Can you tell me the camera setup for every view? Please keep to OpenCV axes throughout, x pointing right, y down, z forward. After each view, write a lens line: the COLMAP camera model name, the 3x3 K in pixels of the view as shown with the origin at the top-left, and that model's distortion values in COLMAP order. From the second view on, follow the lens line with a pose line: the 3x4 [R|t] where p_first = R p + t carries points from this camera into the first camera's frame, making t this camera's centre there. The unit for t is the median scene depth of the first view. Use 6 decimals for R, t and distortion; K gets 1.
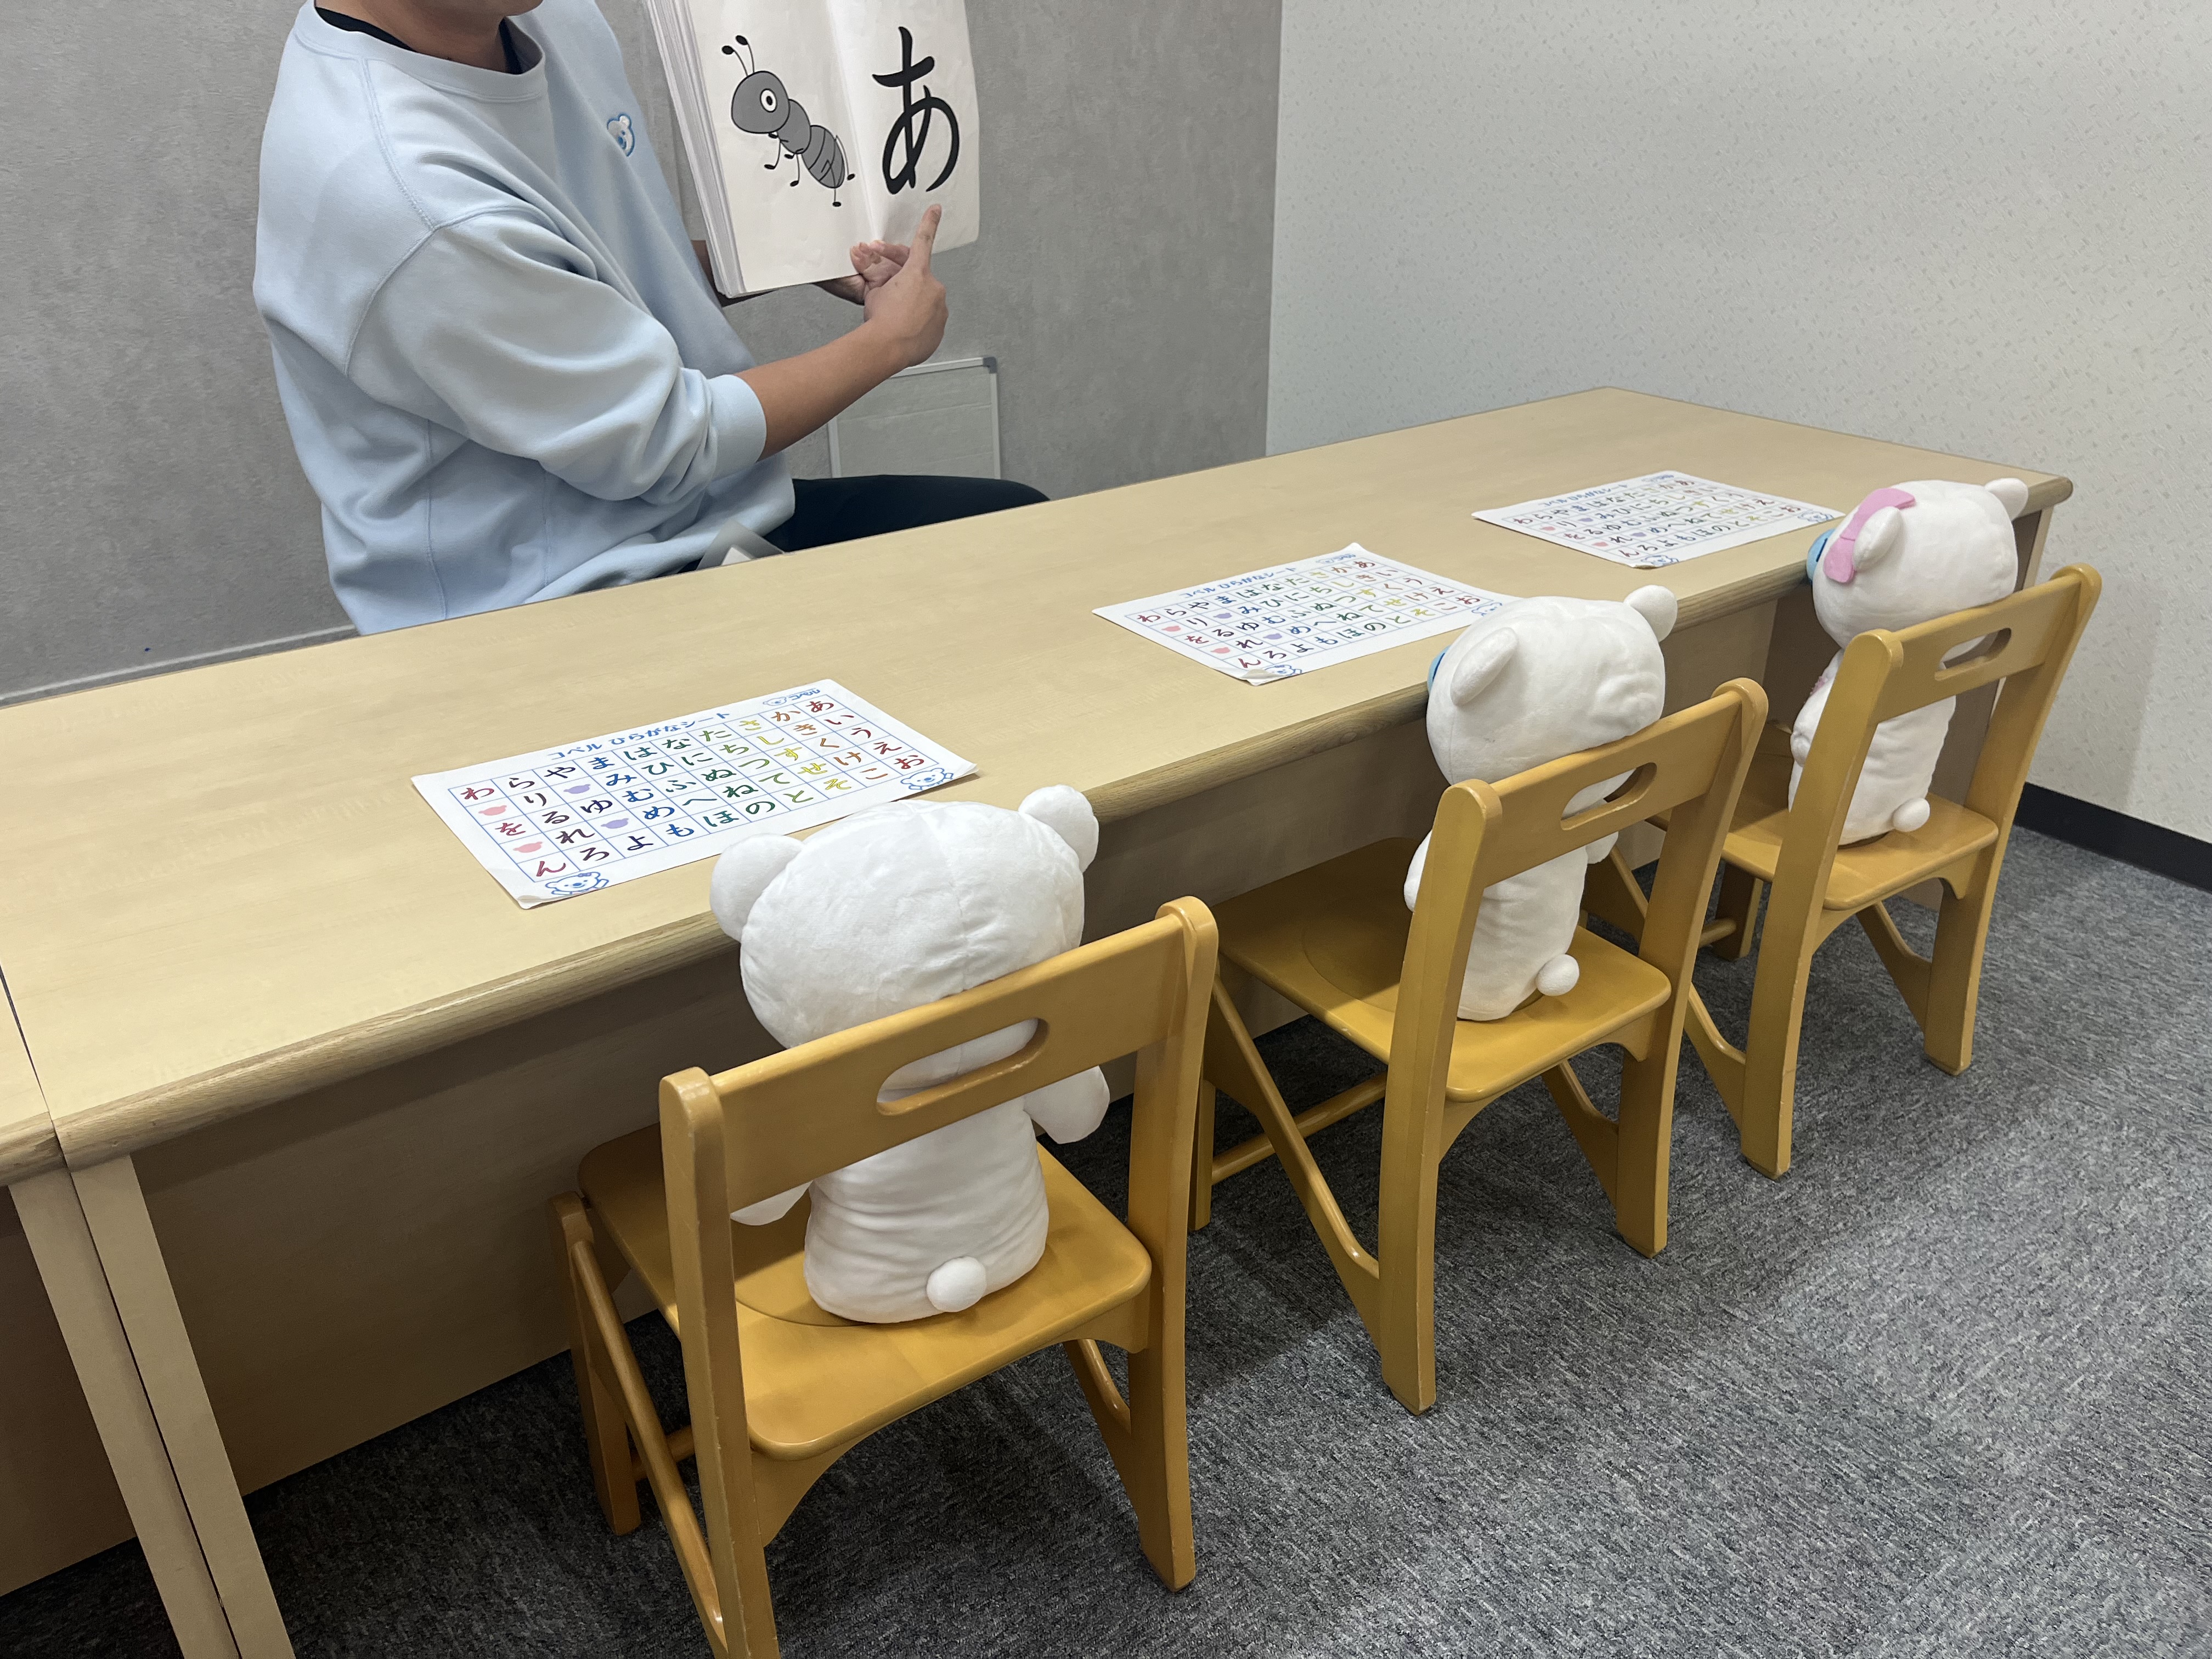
lens RADIAL K [[1665.5, 0, 1115.3], [0, 1665.5, 841.1], [0, 0, 1]] dist [0.077289, -0.122789]
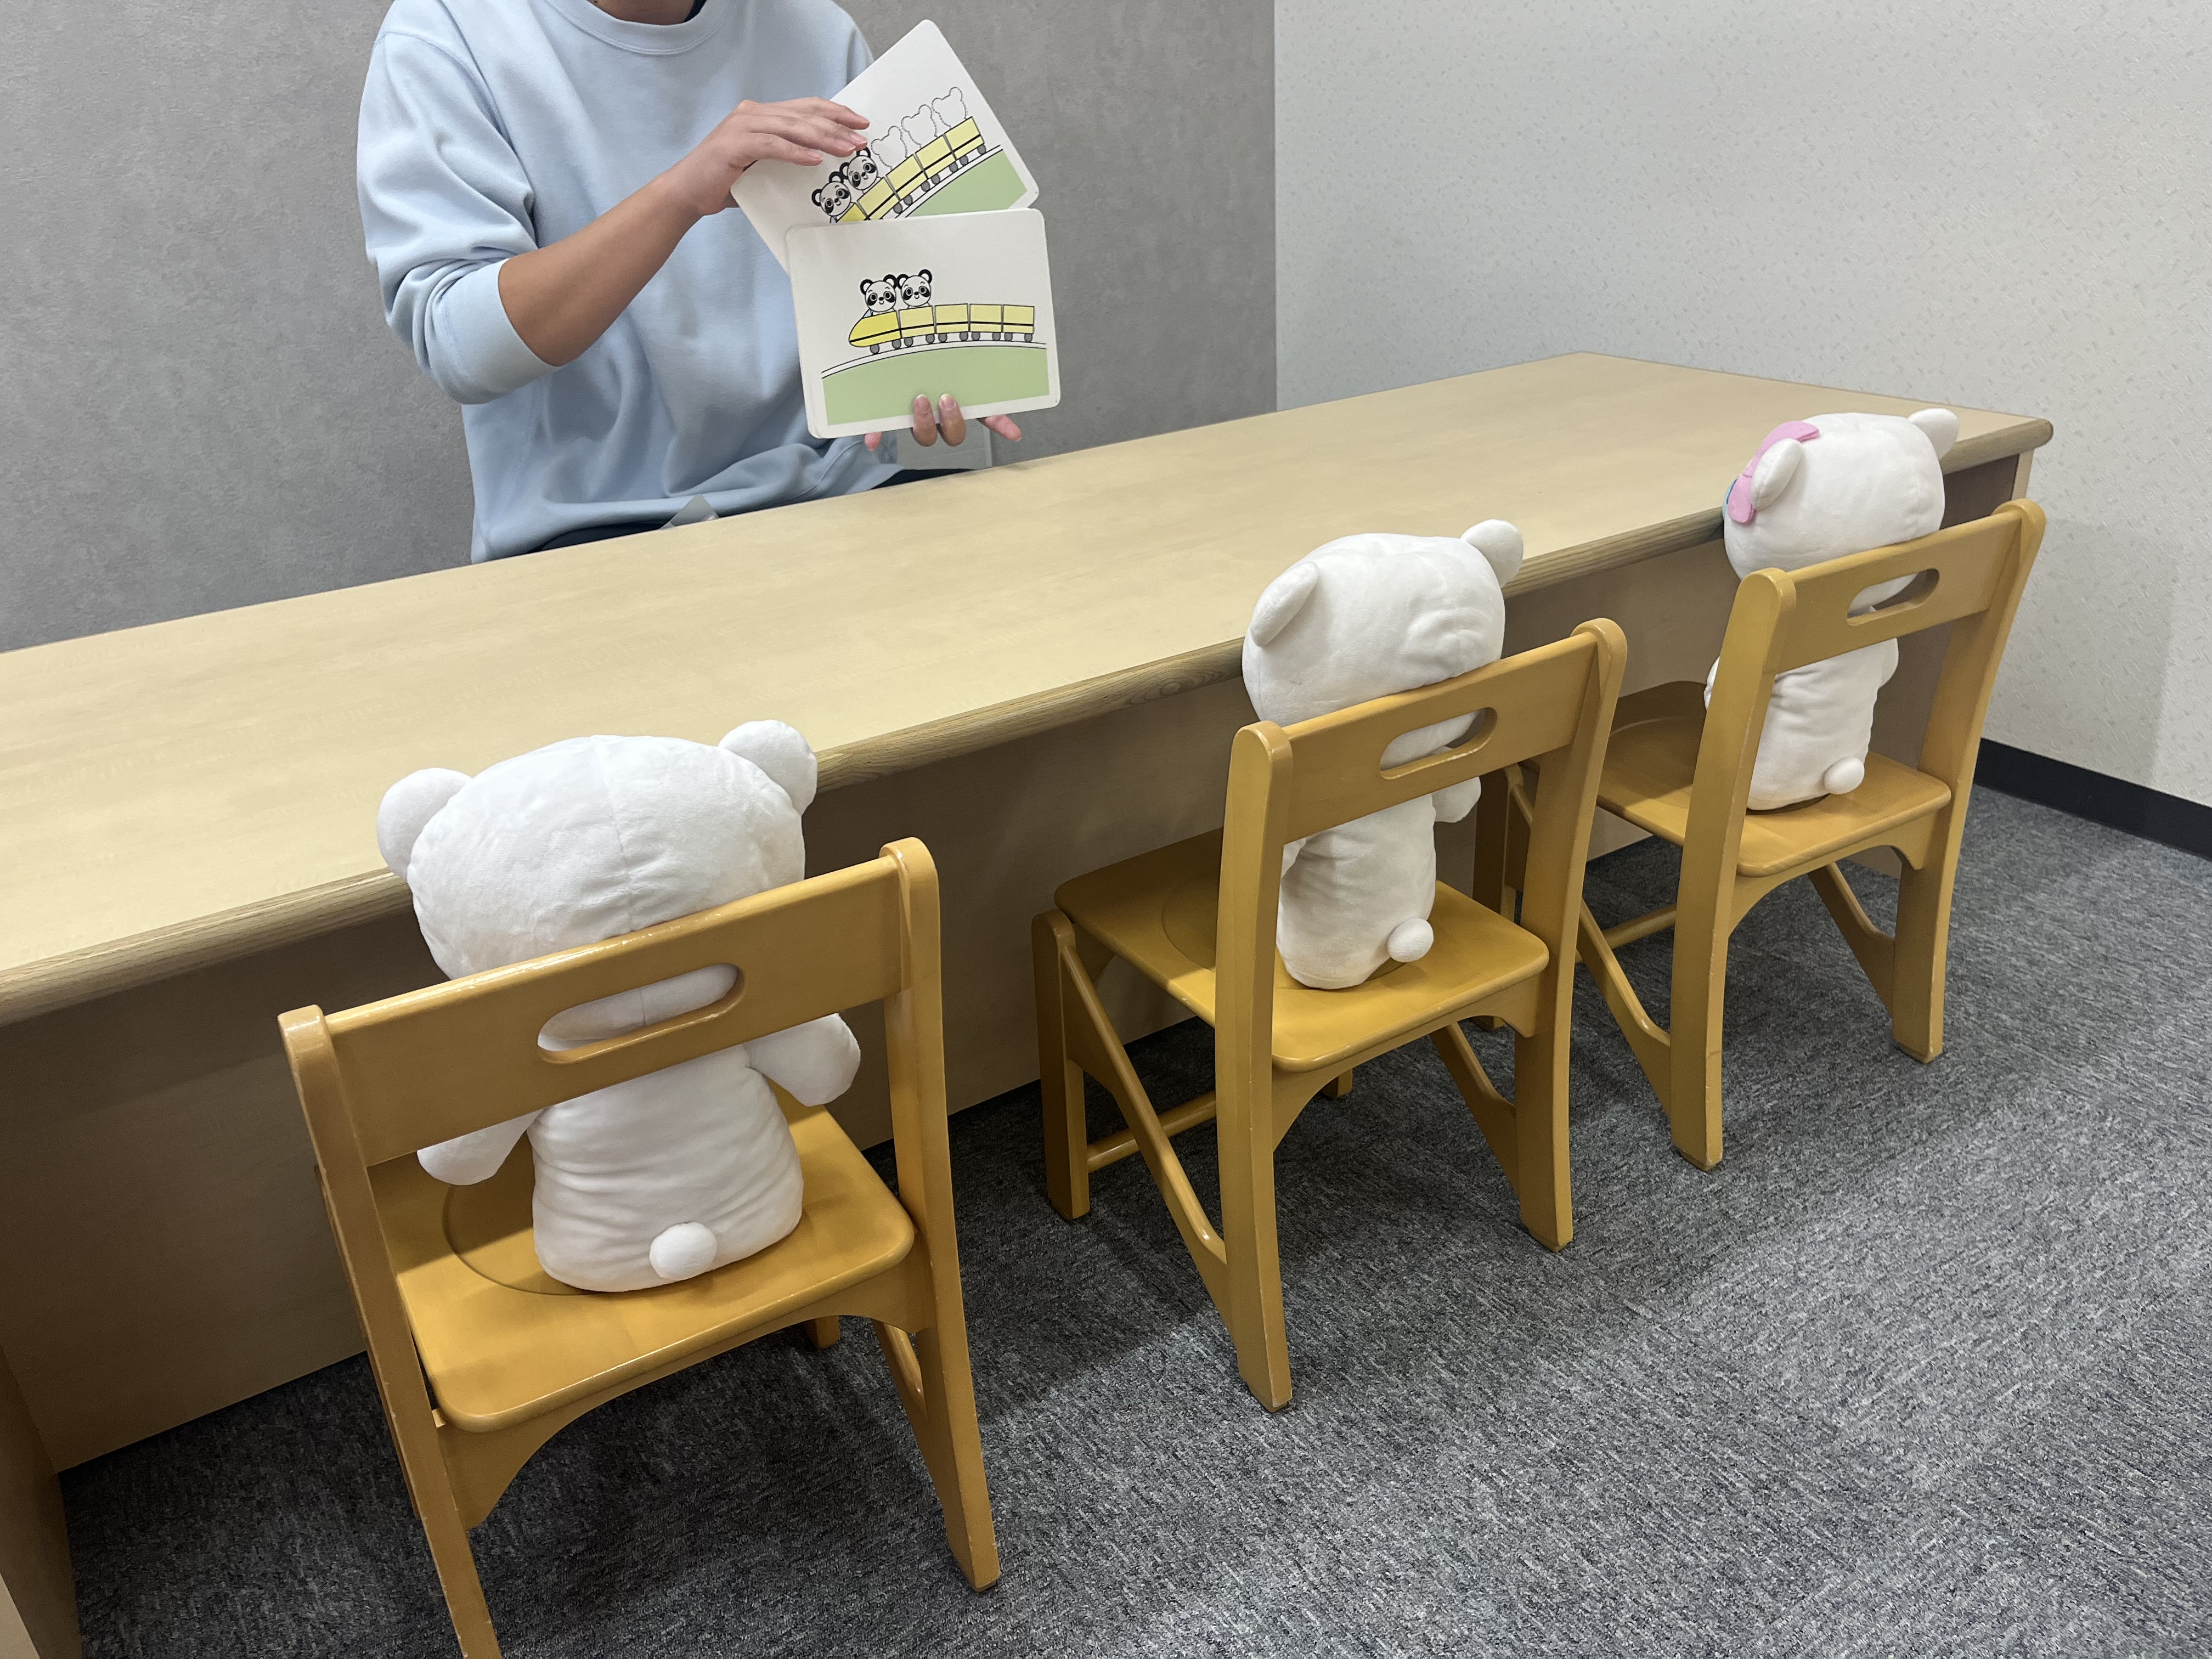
lens RADIAL K [[1663.5, 0, 1106.0], [0, 1663.5, 829.5], [0, 0, 1]] dist [0.078393, -0.124432]
pose [[0.996487, -0.011276, -0.082984, 0.174332], [0.009329, 0.999673, -0.023817, 0.039059], [0.083226, 0.022959, 0.996266, 0.053267]]
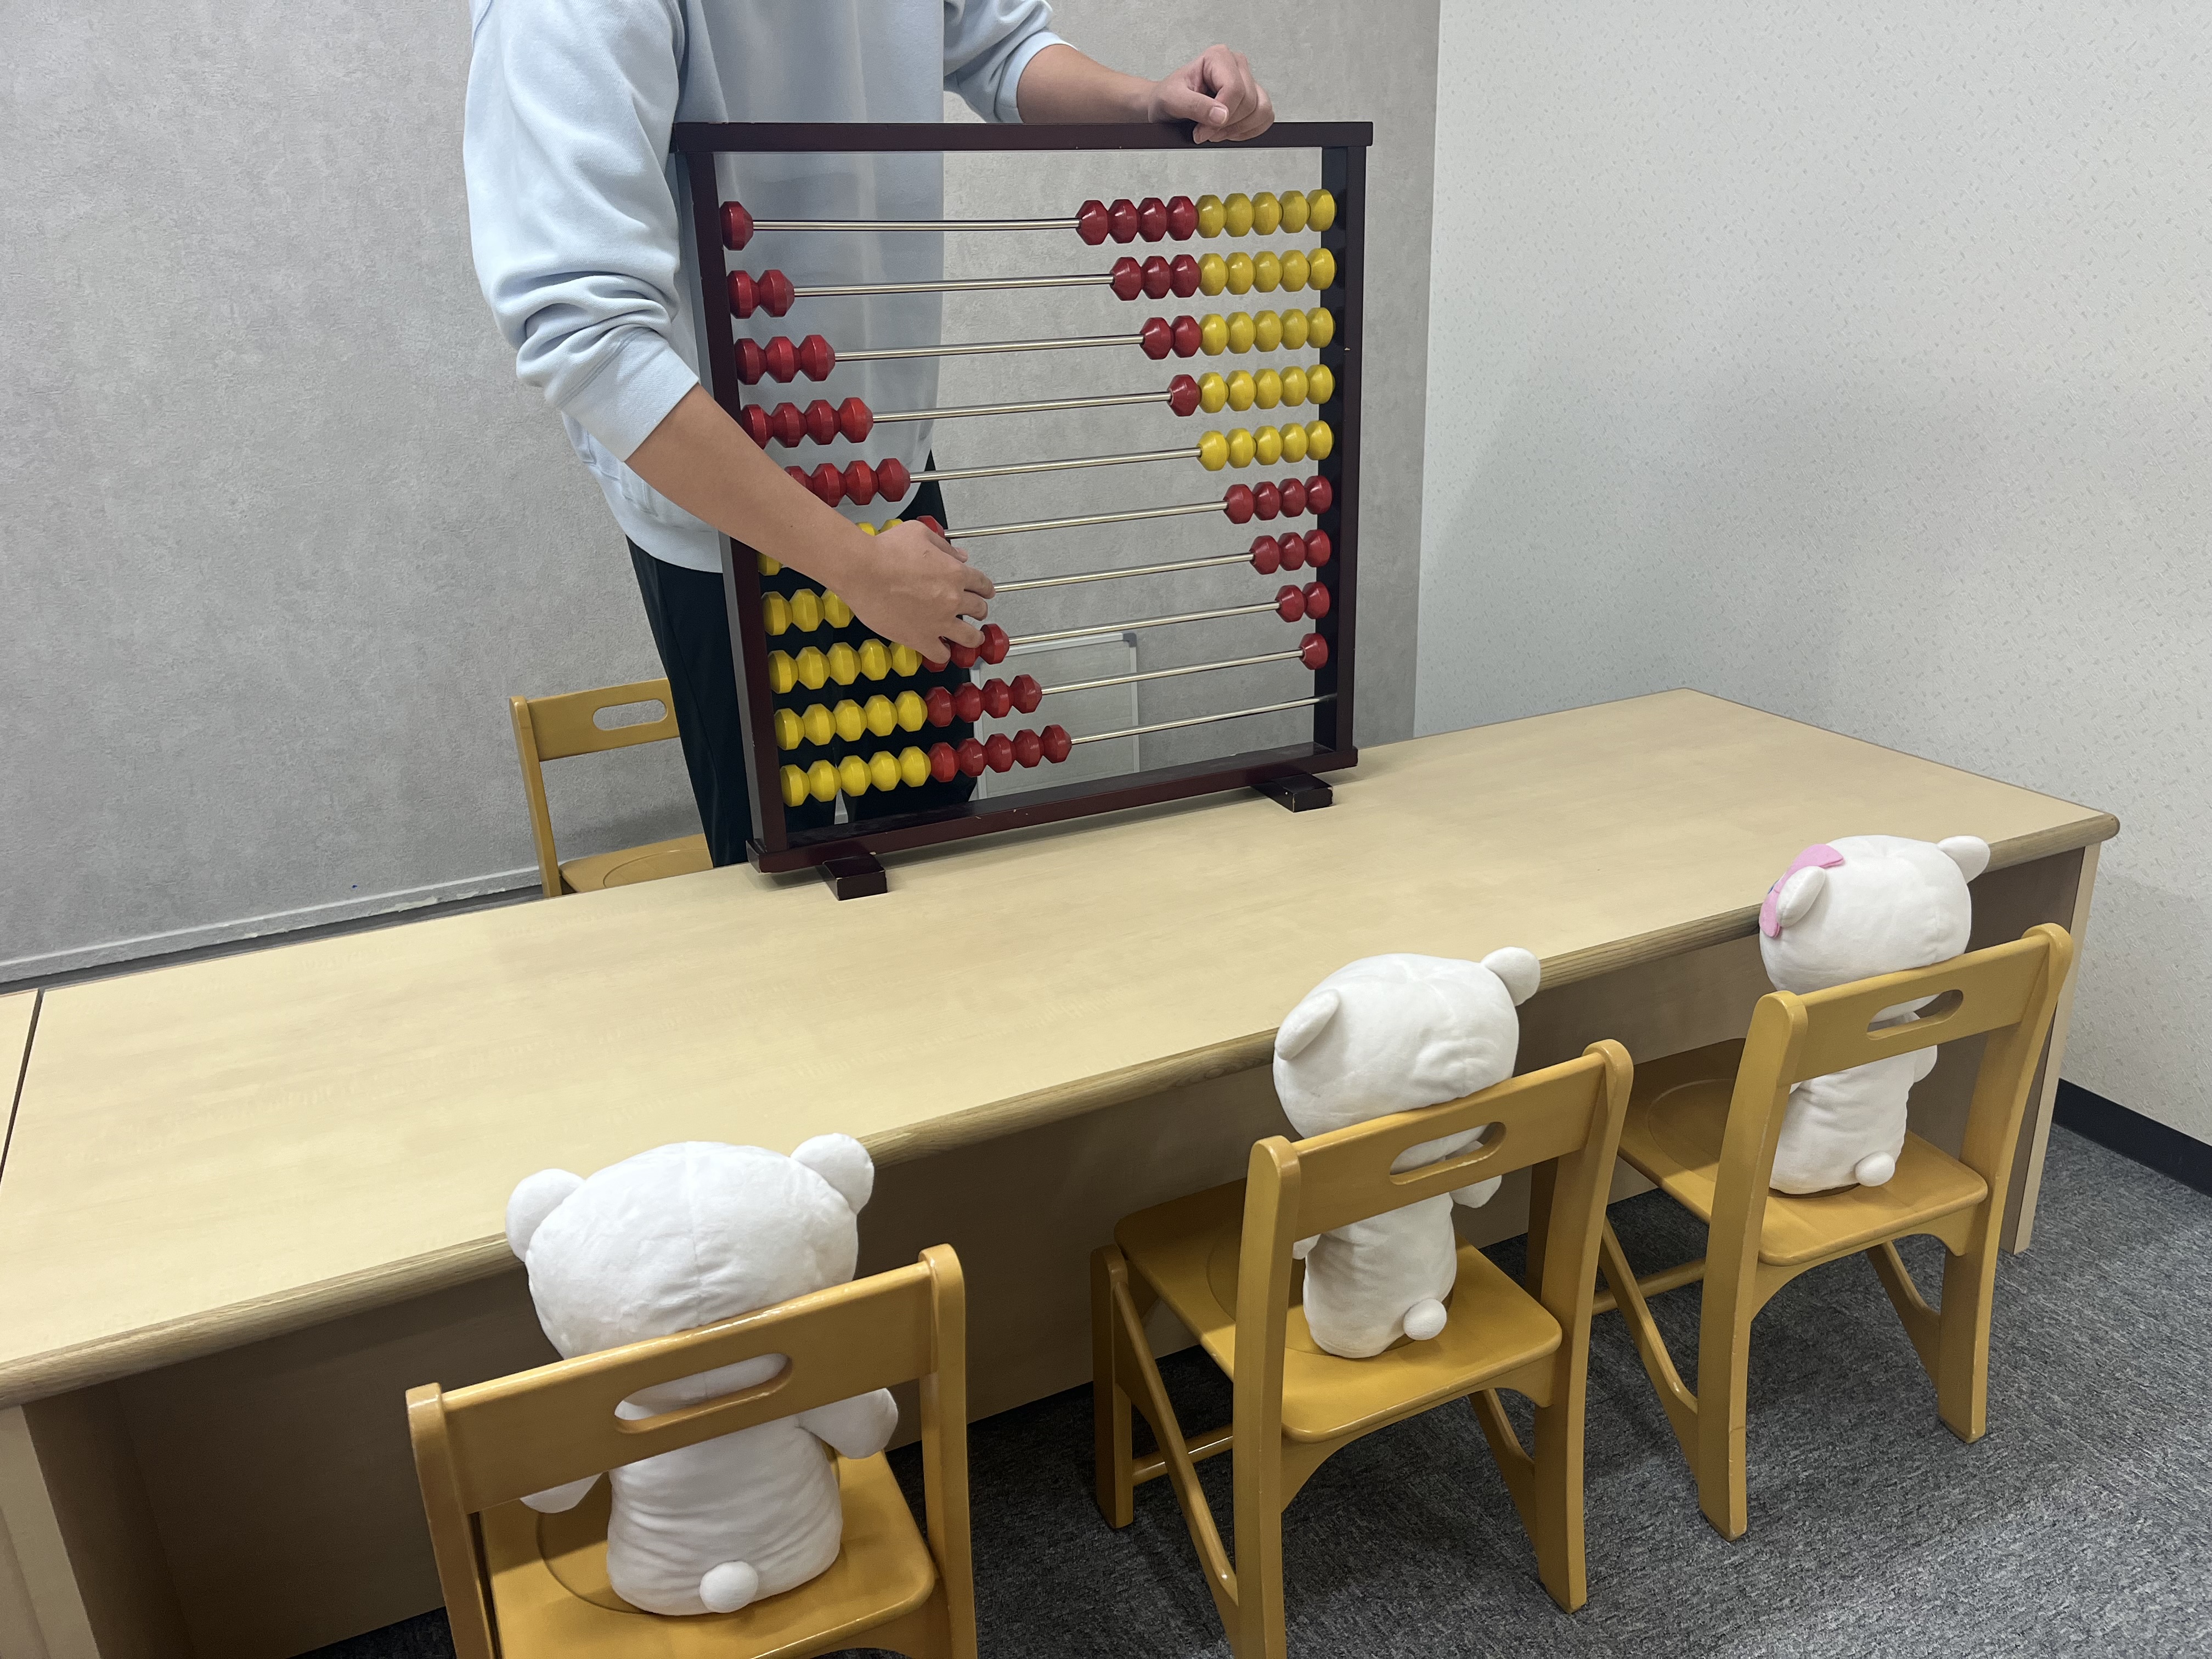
lens RADIAL K [[1650.2, 0, 1112.7], [0, 1650.2, 848.5], [0, 0, 1]] dist [0.072738, -0.102795]
pose [[0.981515, 0.041168, -0.186907, 0.257858], [-0.061212, 0.992820, -0.102768, -0.089458], [0.181334, 0.112309, 0.976988, -0.054054]]
